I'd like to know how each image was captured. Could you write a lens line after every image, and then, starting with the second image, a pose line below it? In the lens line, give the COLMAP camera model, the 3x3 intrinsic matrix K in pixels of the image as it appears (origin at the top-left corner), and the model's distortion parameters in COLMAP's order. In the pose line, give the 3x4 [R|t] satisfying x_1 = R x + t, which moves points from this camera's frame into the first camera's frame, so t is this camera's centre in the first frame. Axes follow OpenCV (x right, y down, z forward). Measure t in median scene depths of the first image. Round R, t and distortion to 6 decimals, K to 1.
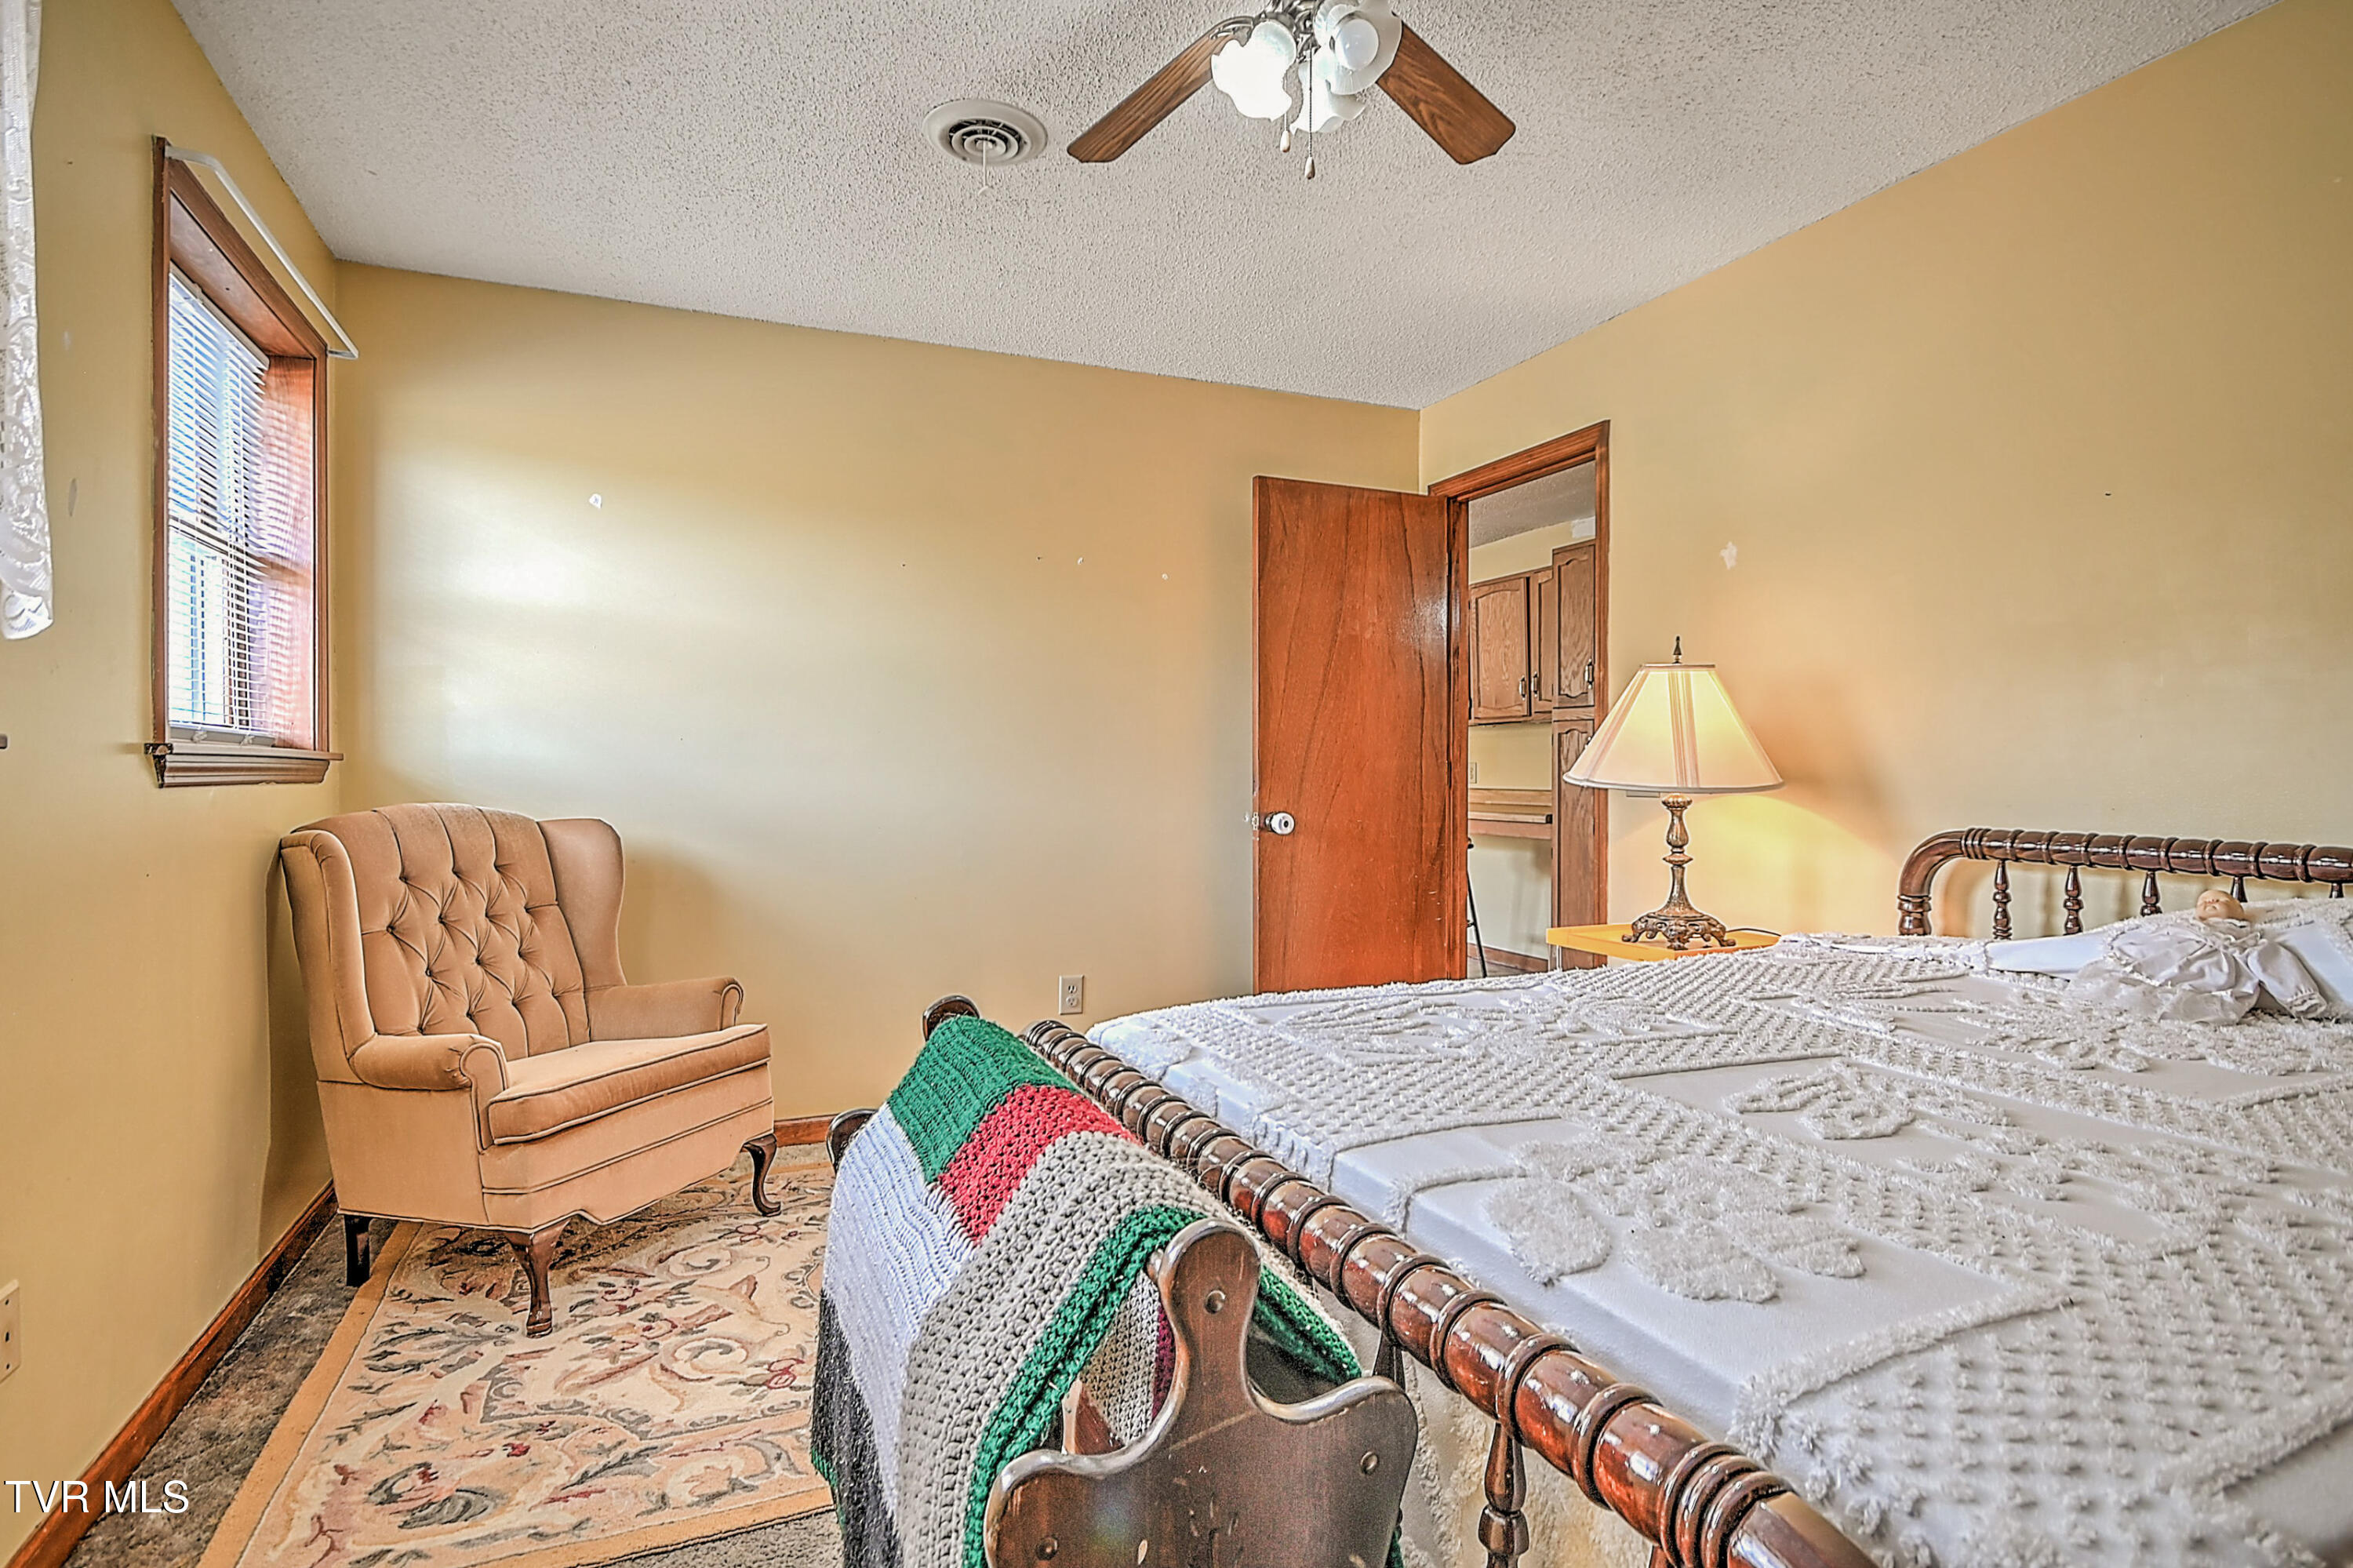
lens RADIAL K [[1190.5, 0, 1166.2], [0, 1190.5, 780.9], [0, 0, 1]] dist [-0.001579, -0.000183]
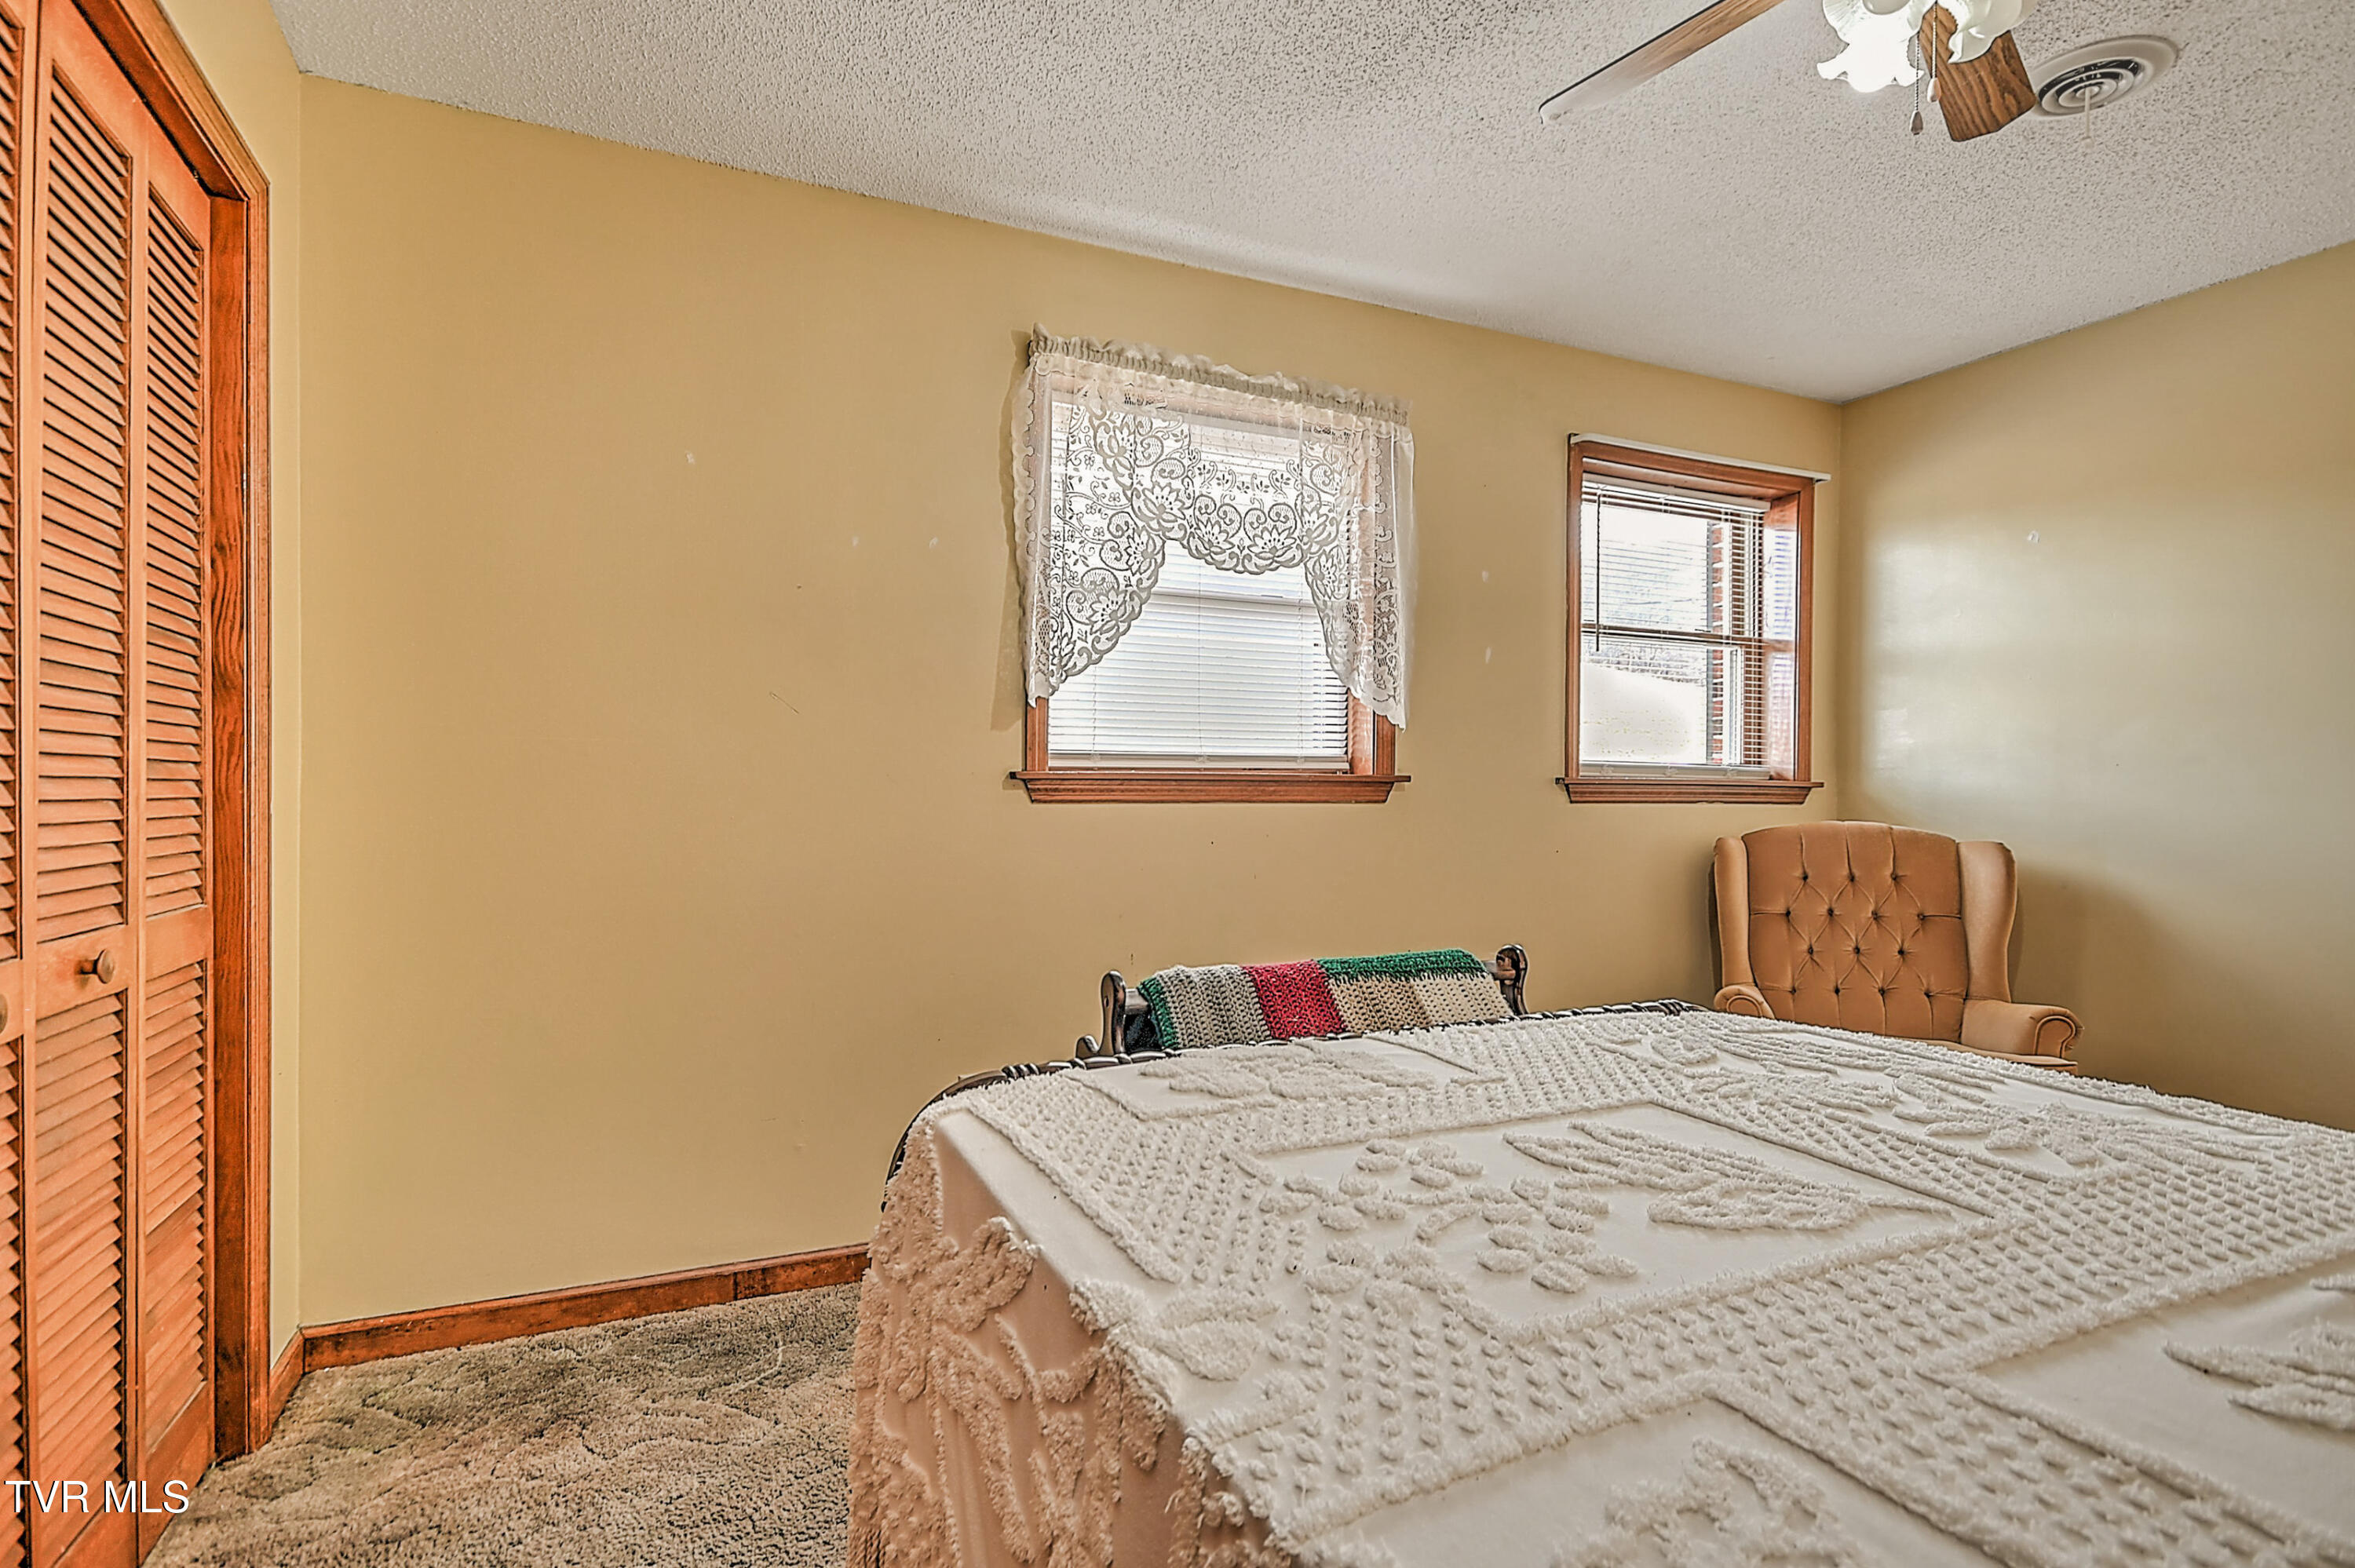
lens RADIAL K [[1191.3, 0, 1175.9], [0, 1191.3, 788.6], [0, 0, 1]] dist [-0.001579, -0.000183]
pose [[0.044866, -0.000806, -0.998993, 0.647627], [-0.013907, 0.999902, -0.001432, -0.003959], [0.998896, 0.013957, 0.044851, 0.260322]]
